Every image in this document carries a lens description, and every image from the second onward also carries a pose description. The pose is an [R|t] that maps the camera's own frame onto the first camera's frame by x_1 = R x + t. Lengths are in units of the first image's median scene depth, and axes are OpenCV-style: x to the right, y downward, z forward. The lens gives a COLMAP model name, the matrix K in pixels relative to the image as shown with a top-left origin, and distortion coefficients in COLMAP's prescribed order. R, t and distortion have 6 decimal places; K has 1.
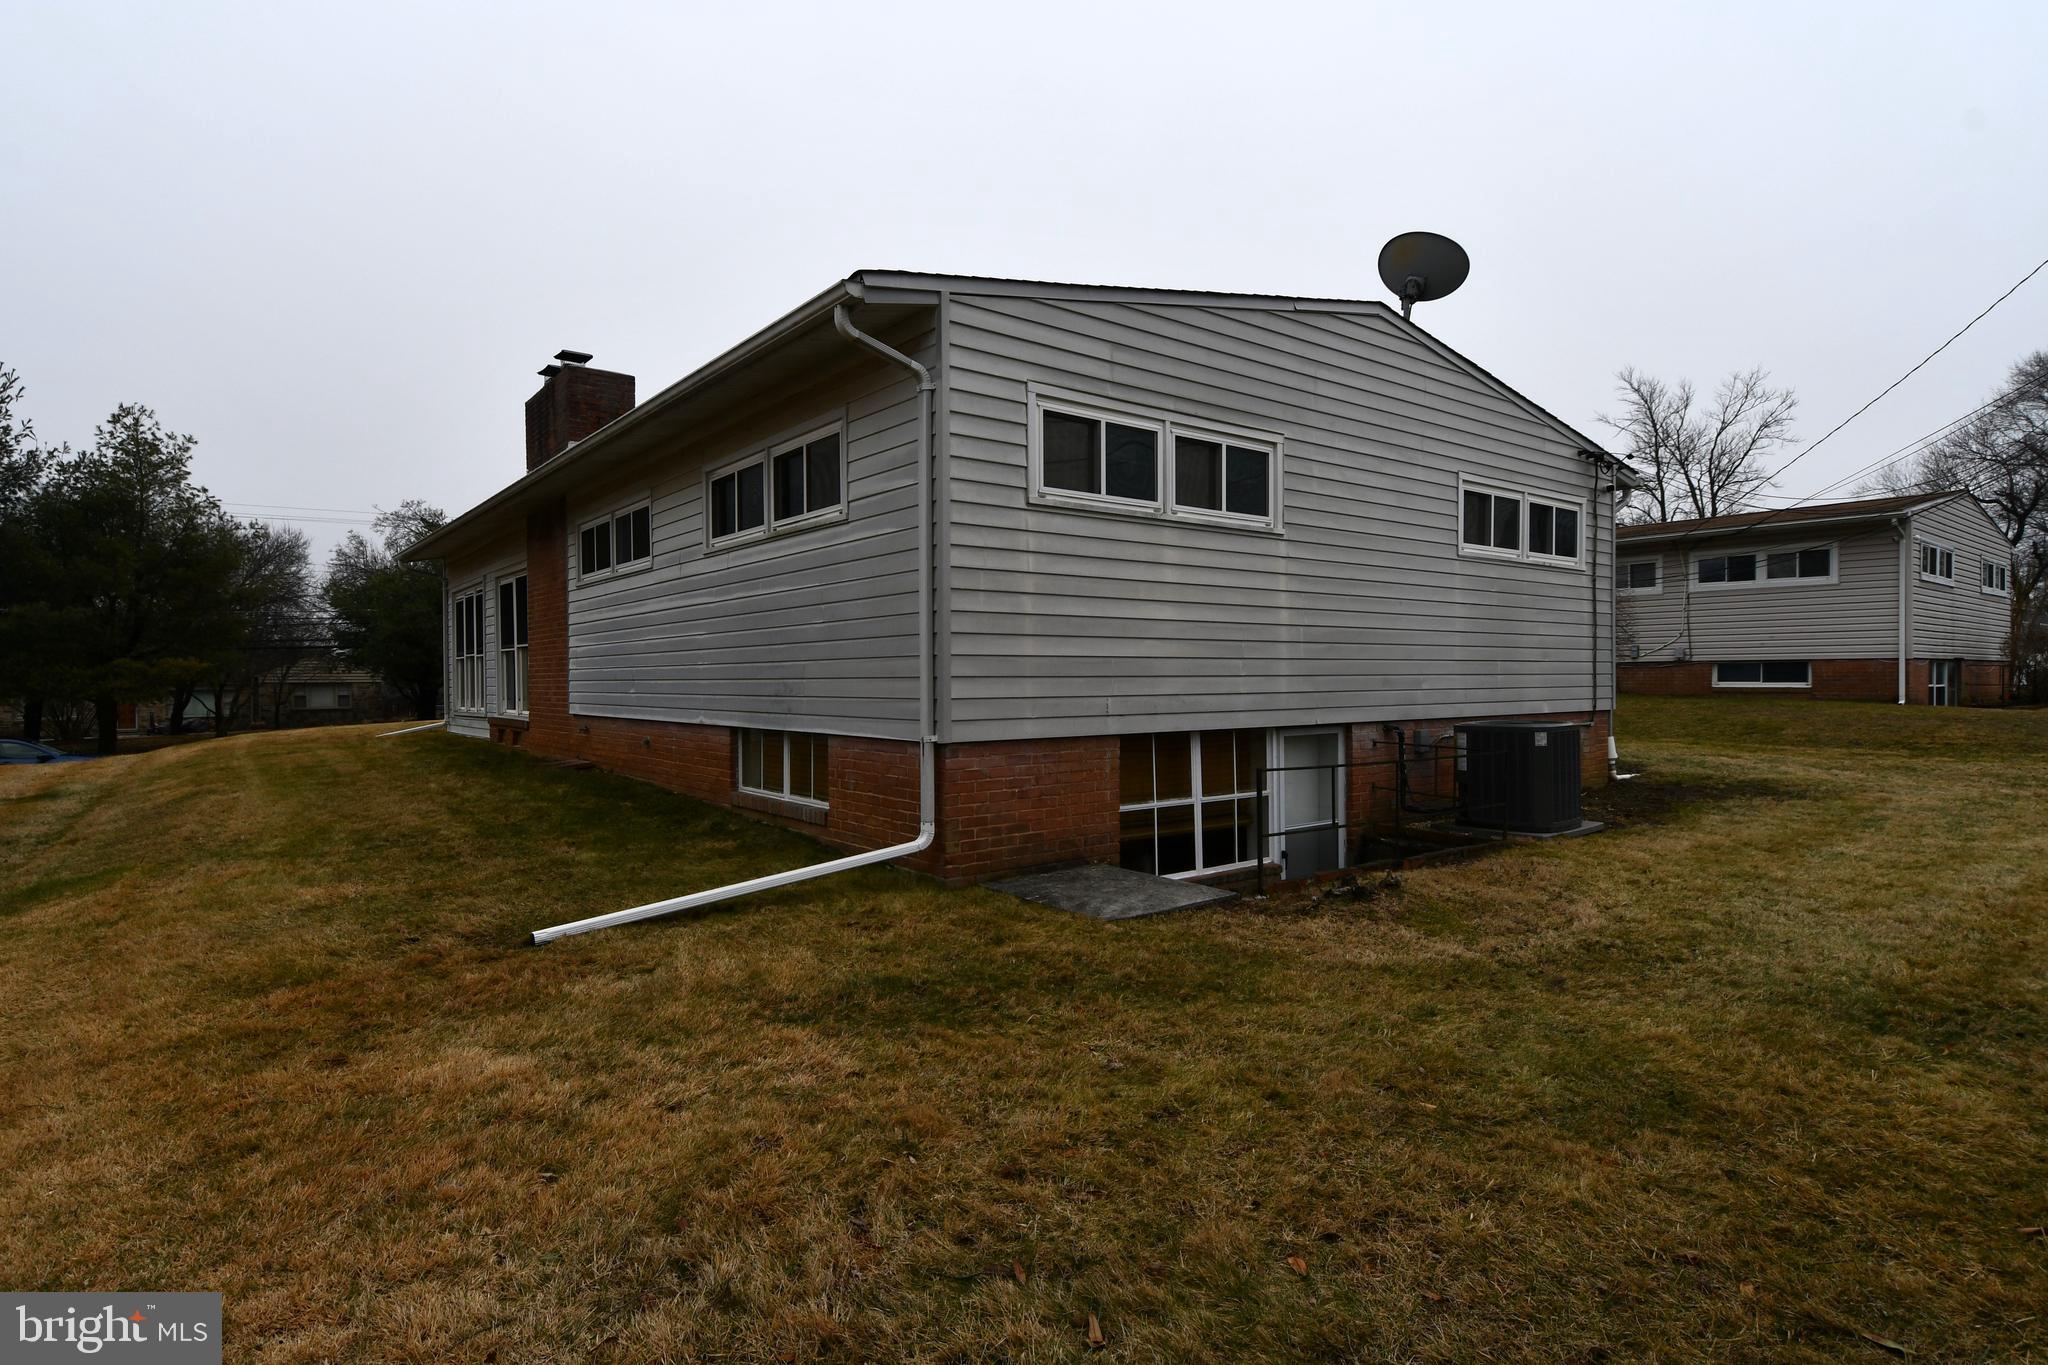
lens RADIAL K [[1062.1, 0, 1013.2], [0, 1062.1, 680.0], [0, 0, 1]] dist [0.024156, -0.001116]
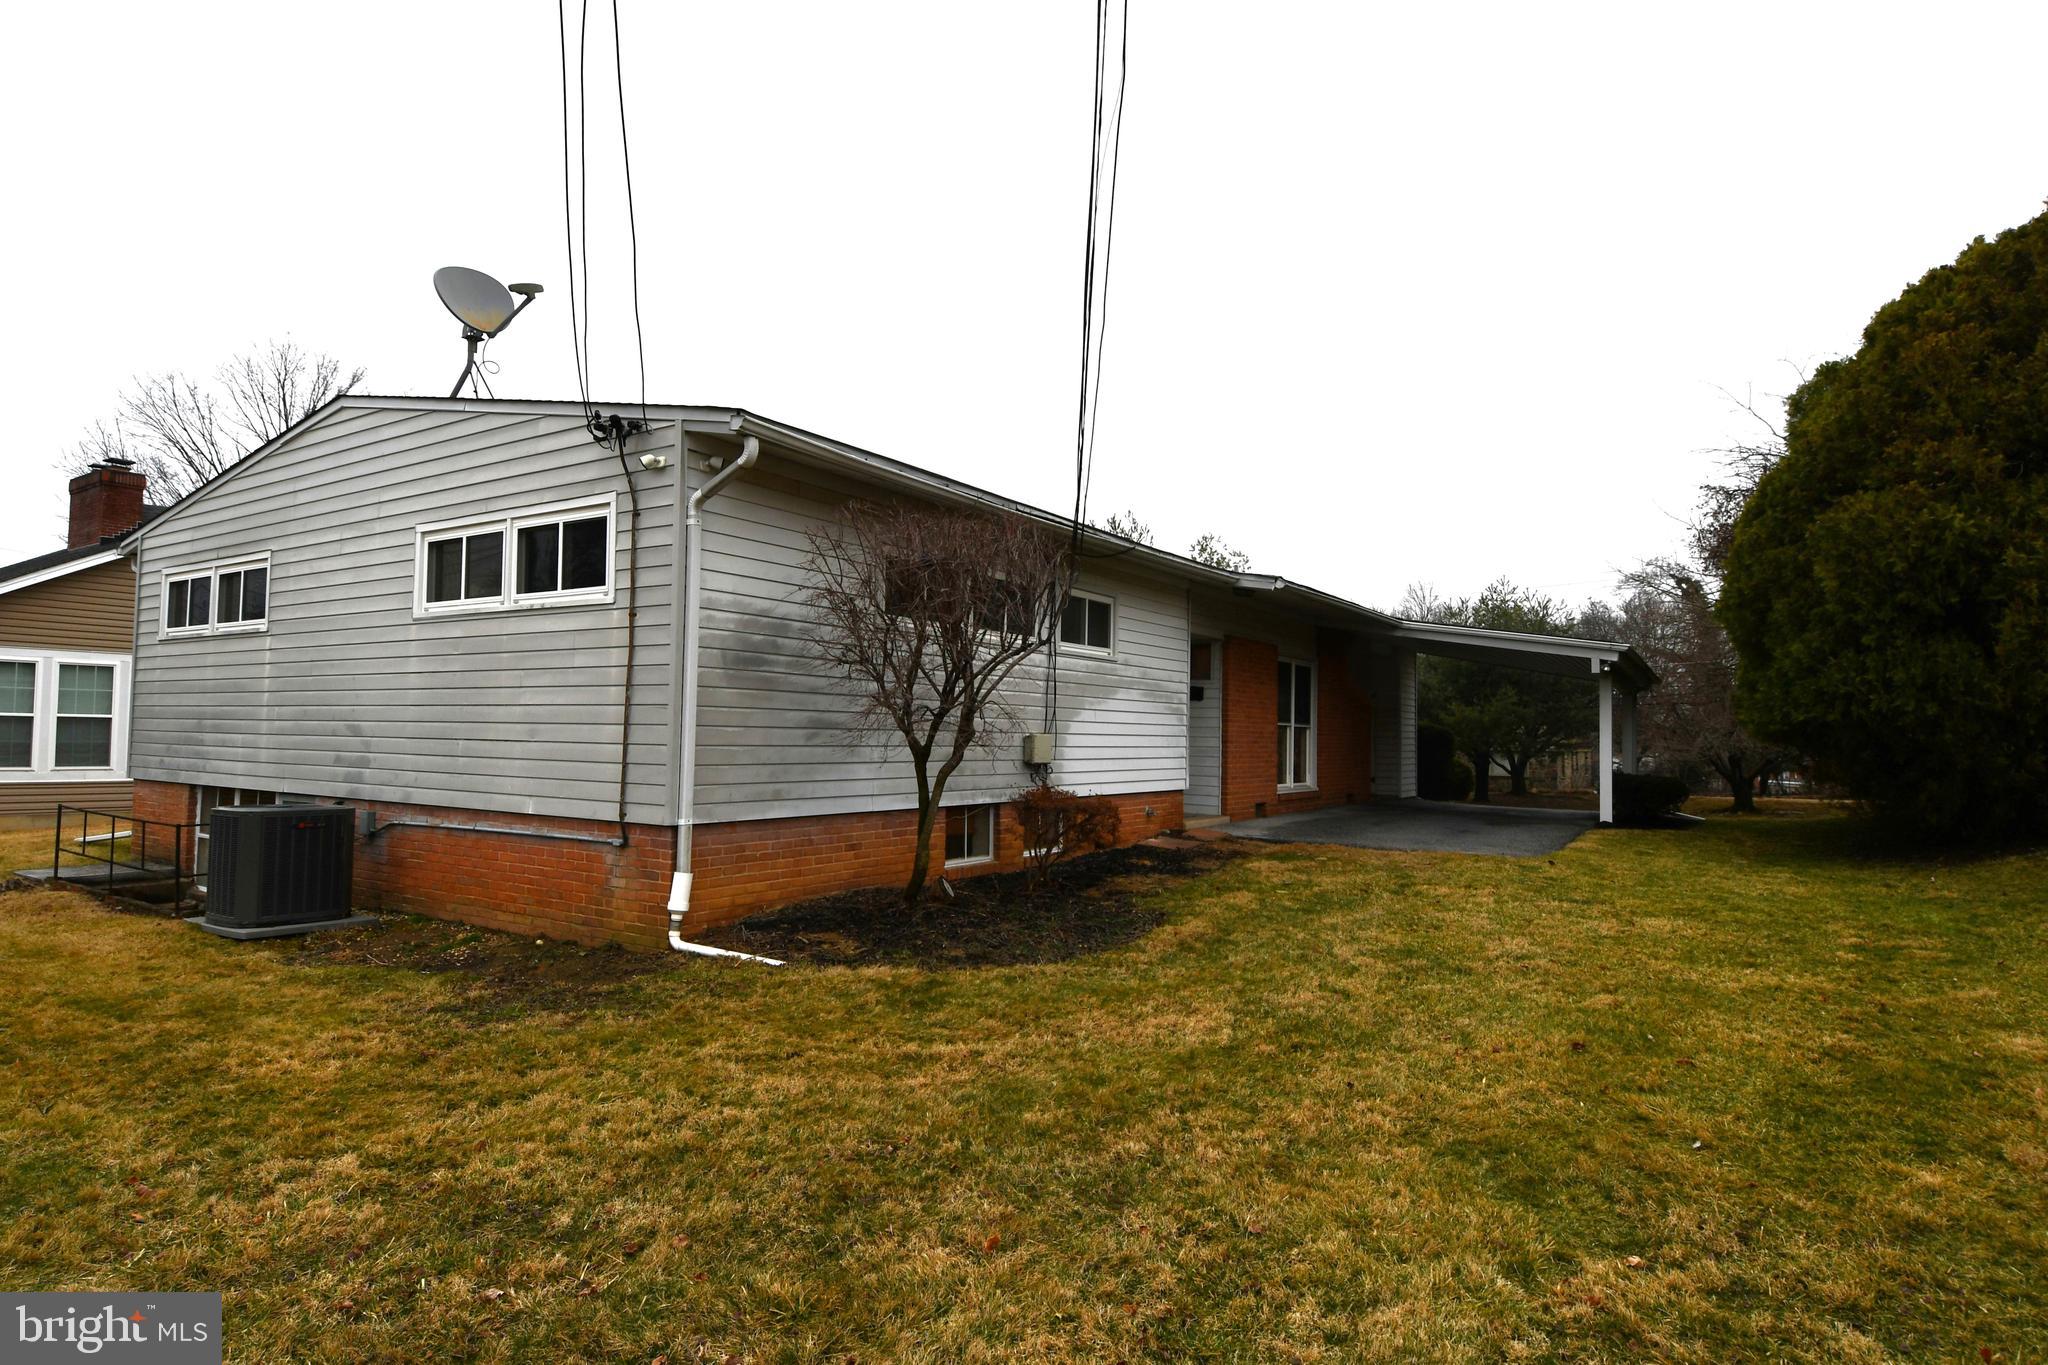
lens RADIAL K [[1062.1, 0, 1013.2], [0, 1062.1, 680.0], [0, 0, 1]] dist [0.024156, -0.001116]
pose [[0.330509, -0.045973, -0.942683, 1.675168], [-0.026303, 0.997976, -0.057892, -0.033147], [0.943436, 0.043929, 0.328631, 1.396731]]
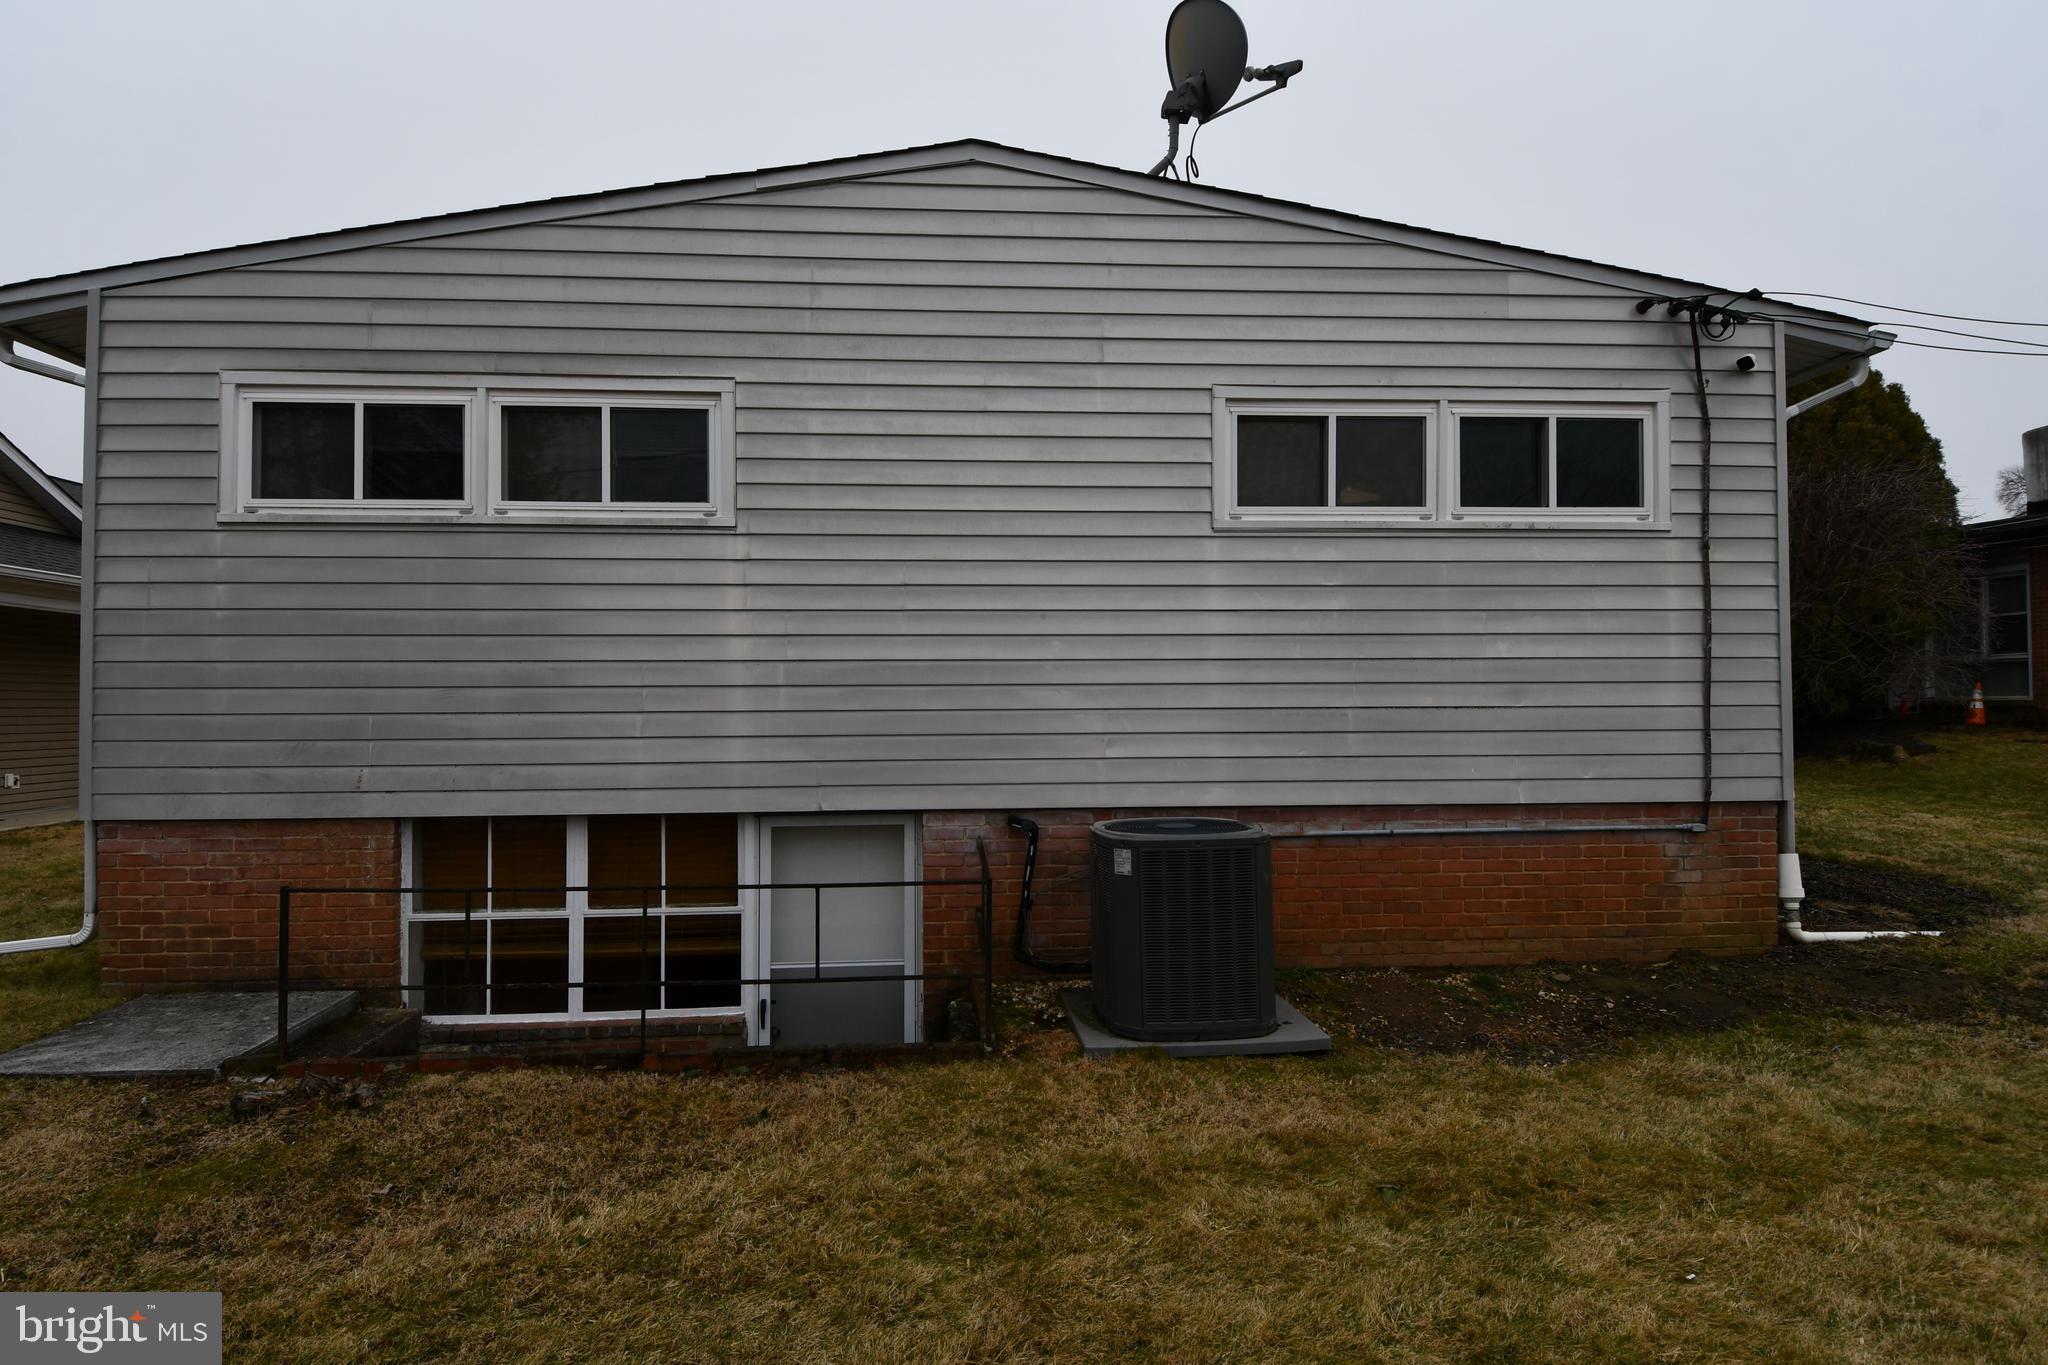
lens RADIAL K [[992.6, 0, 1019.5], [0, 992.6, 709.3], [0, 0, 1]] dist [0.048230, -0.045839]
pose [[0.825447, -0.015253, -0.564274, 0.754114], [0.001445, 0.999689, -0.024908, -0.005422], [0.564478, 0.019745, 0.825212, 0.583572]]
